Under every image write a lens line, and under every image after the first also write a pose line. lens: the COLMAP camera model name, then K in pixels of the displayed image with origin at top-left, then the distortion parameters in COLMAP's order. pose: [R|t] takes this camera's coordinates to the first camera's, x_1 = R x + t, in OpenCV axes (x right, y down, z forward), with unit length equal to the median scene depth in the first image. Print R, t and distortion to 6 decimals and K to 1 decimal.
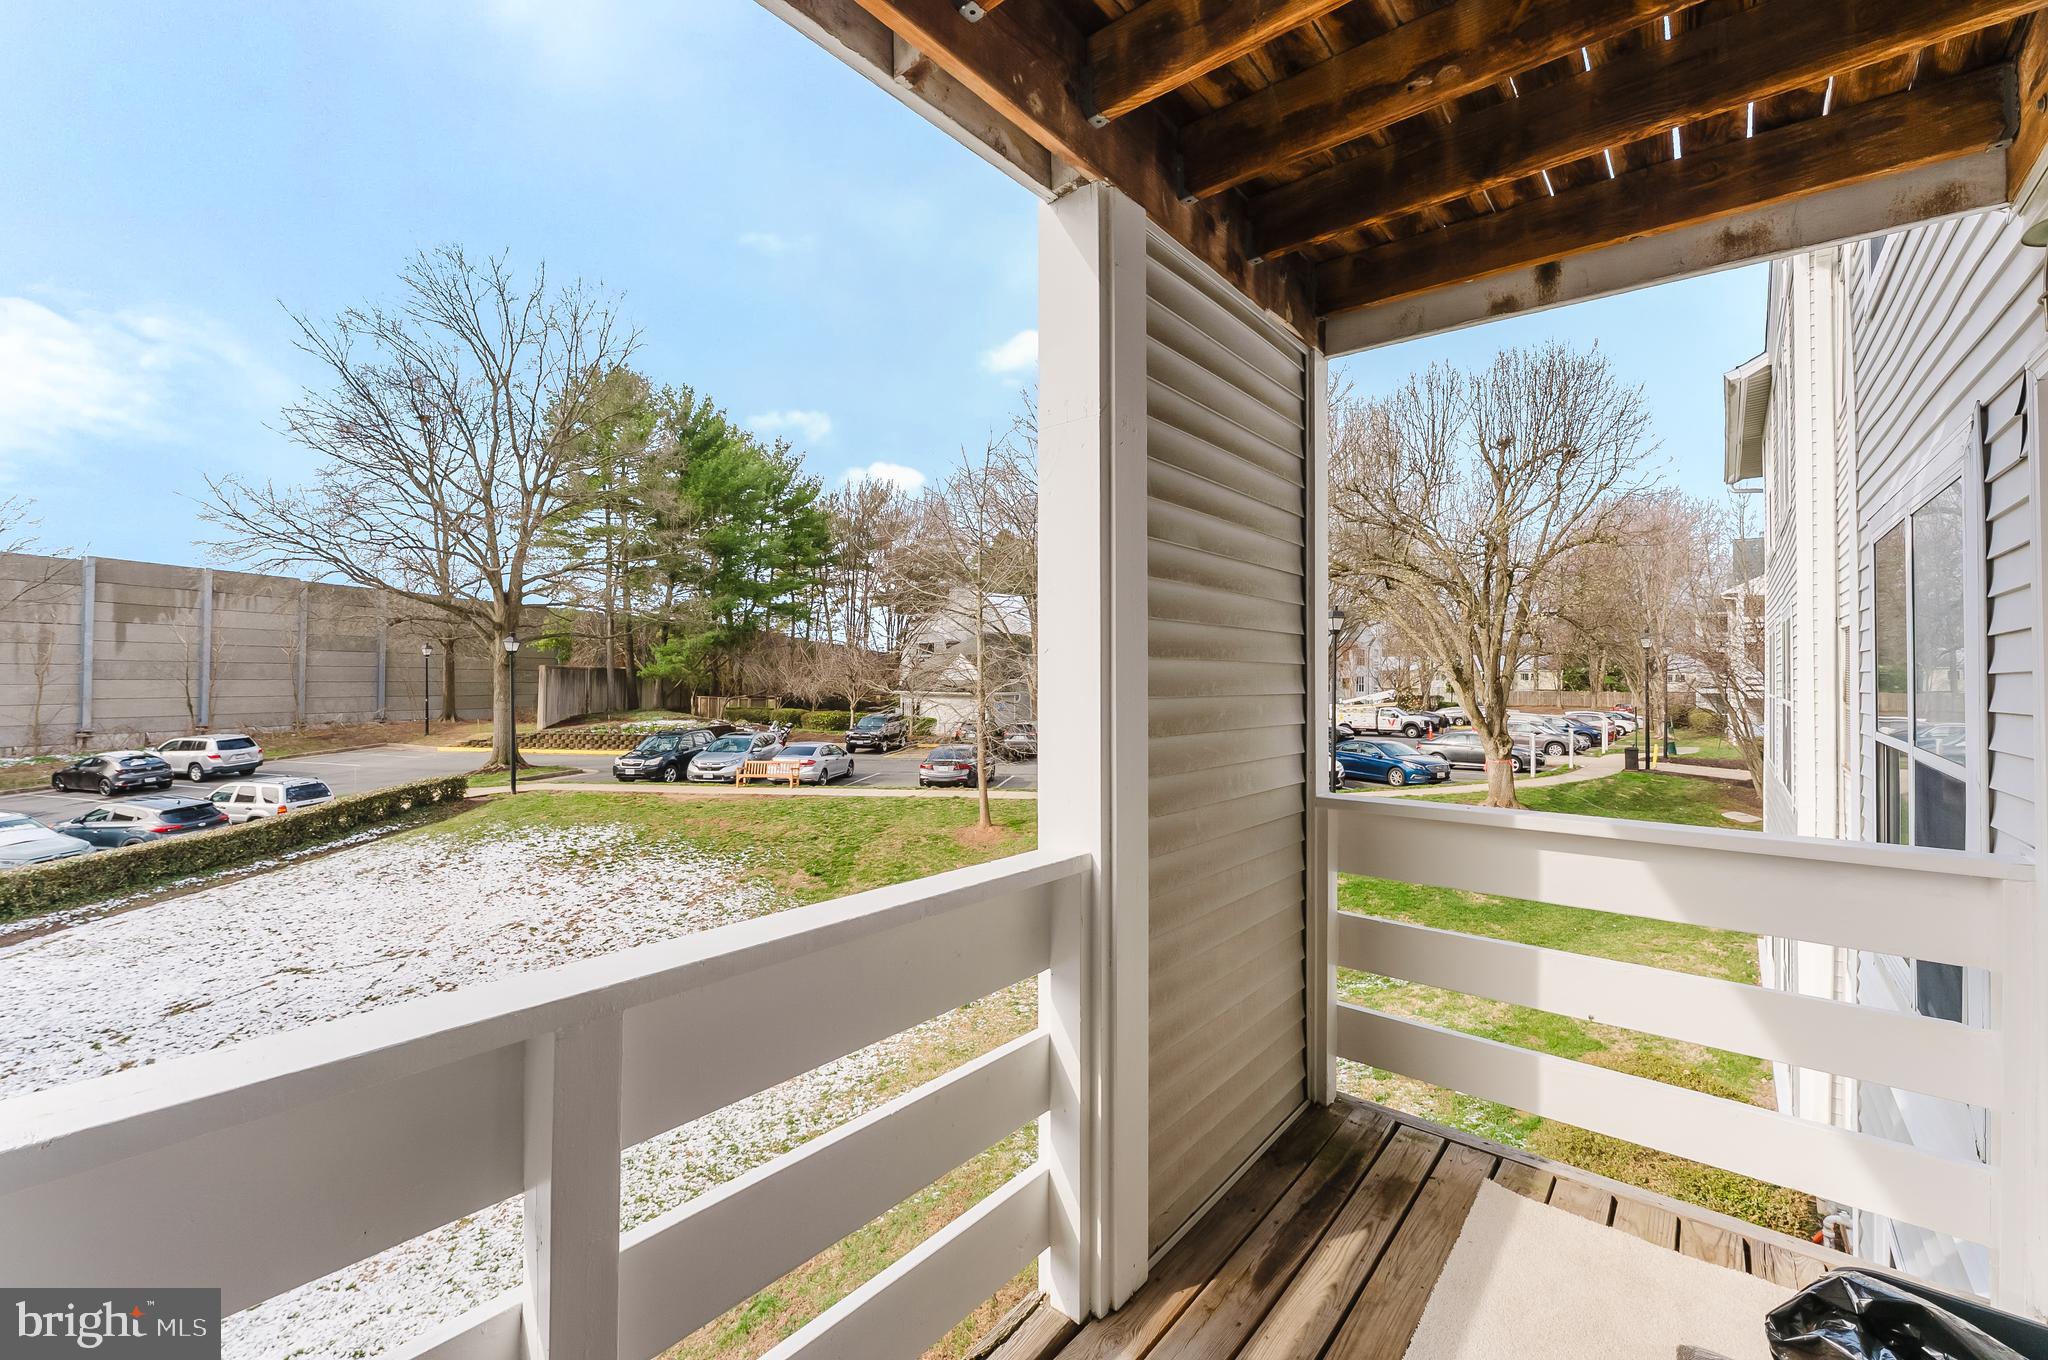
lens RADIAL K [[826.6, 0, 1040.2], [0, 826.6, 669.1], [0, 0, 1]] dist [0.002414, 0.000259]
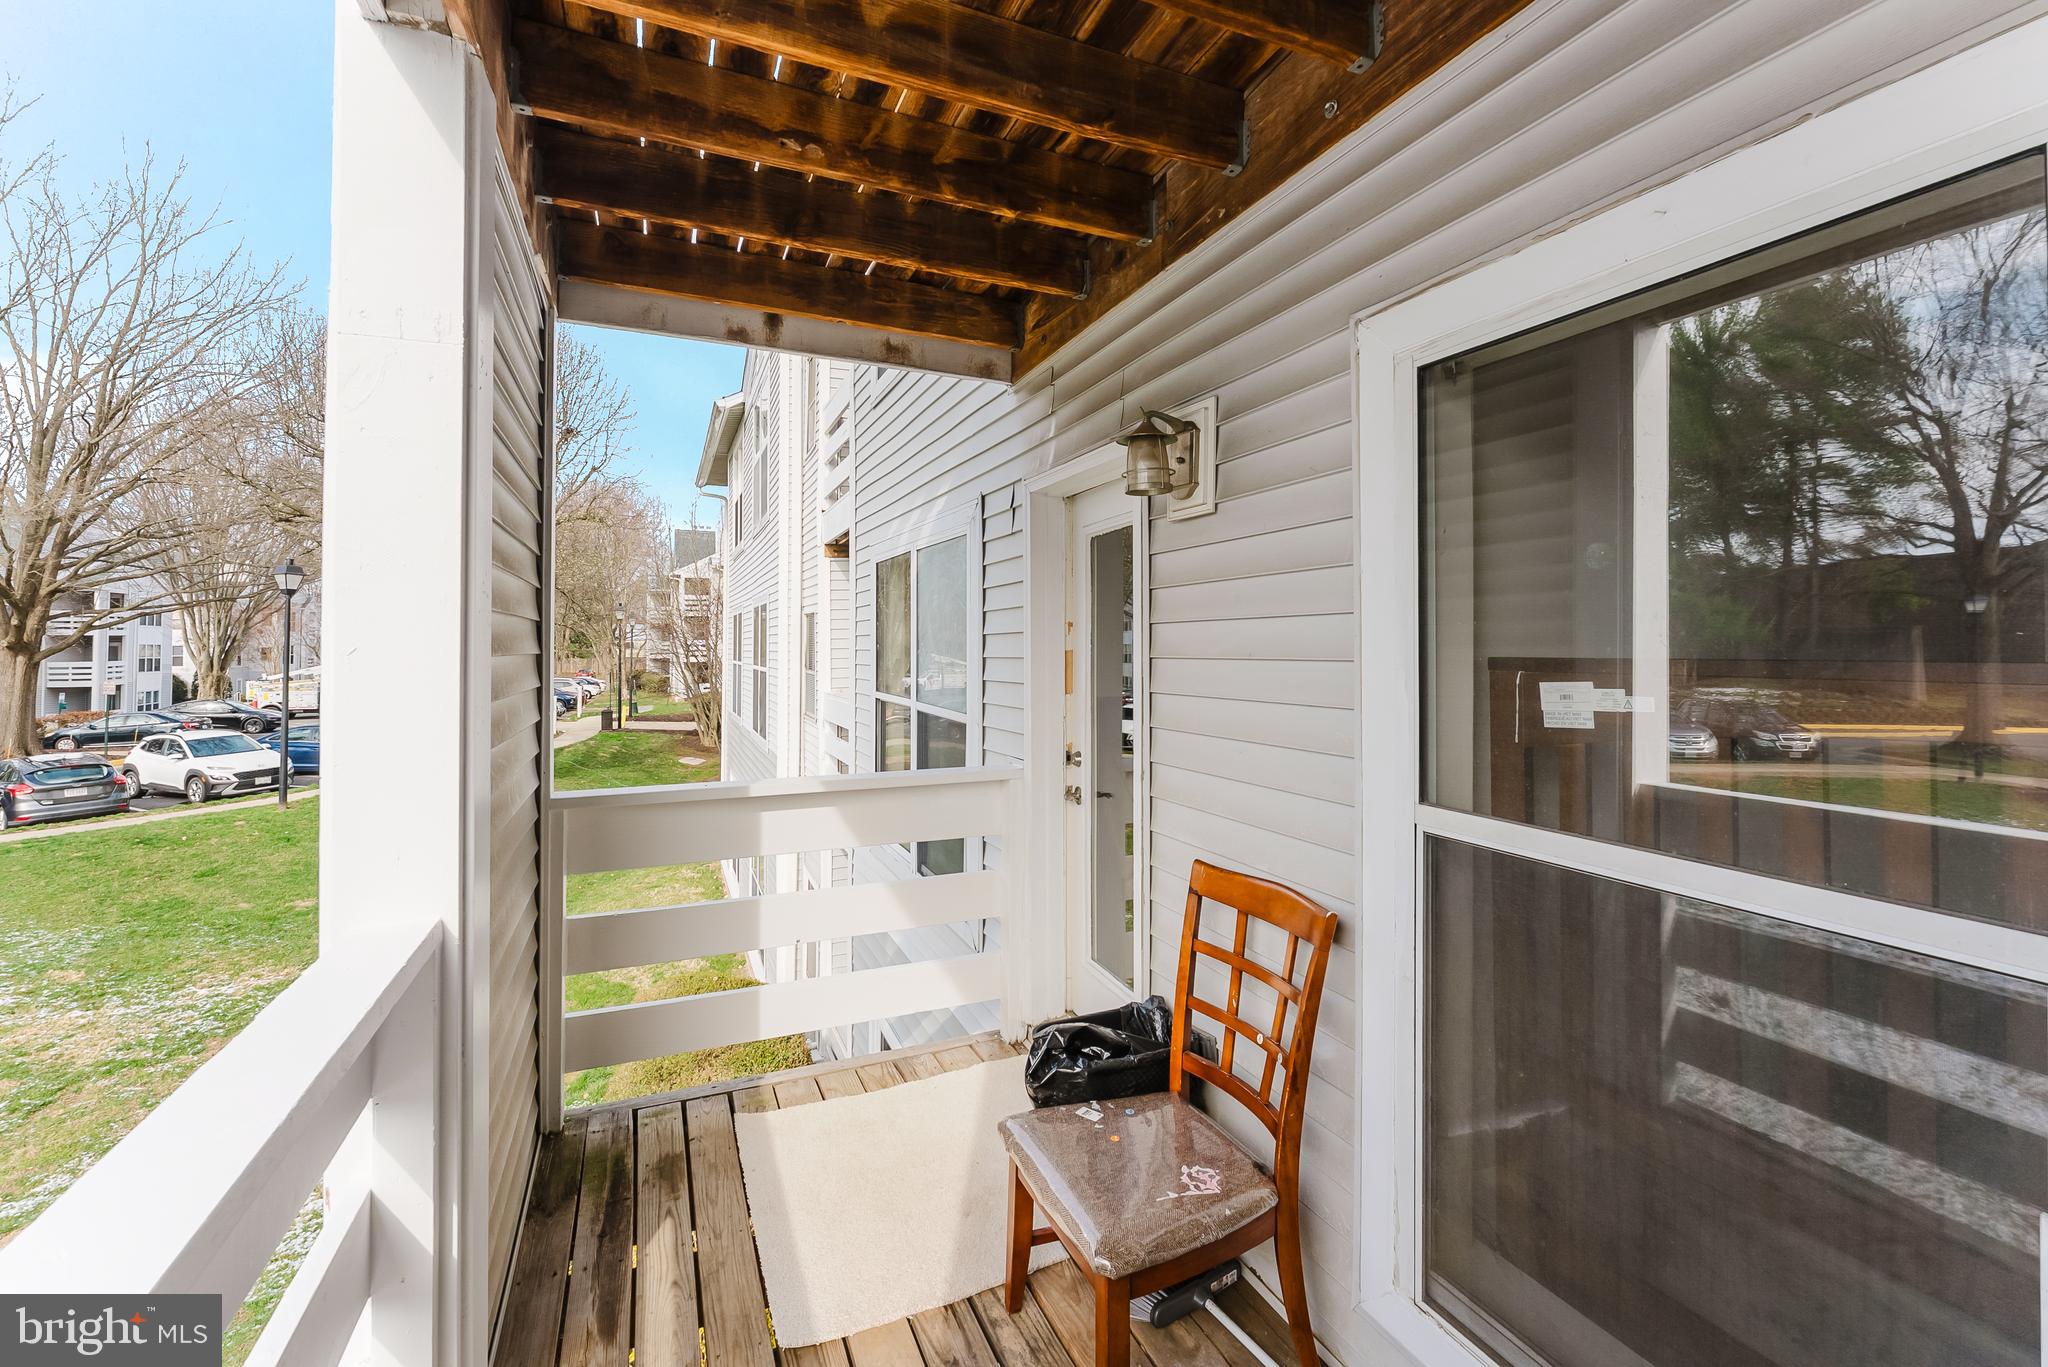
lens RADIAL K [[843.6, 0, 996.7], [0, 843.6, 638.9], [0, 0, 1]] dist [0.001635, 0.000180]
pose [[0.486266, 0.002205, 0.873808, -0.271427], [-0.004024, 0.999992, -0.000284, -0.025665], [-0.873802, -0.003378, 0.486271, 0.132038]]
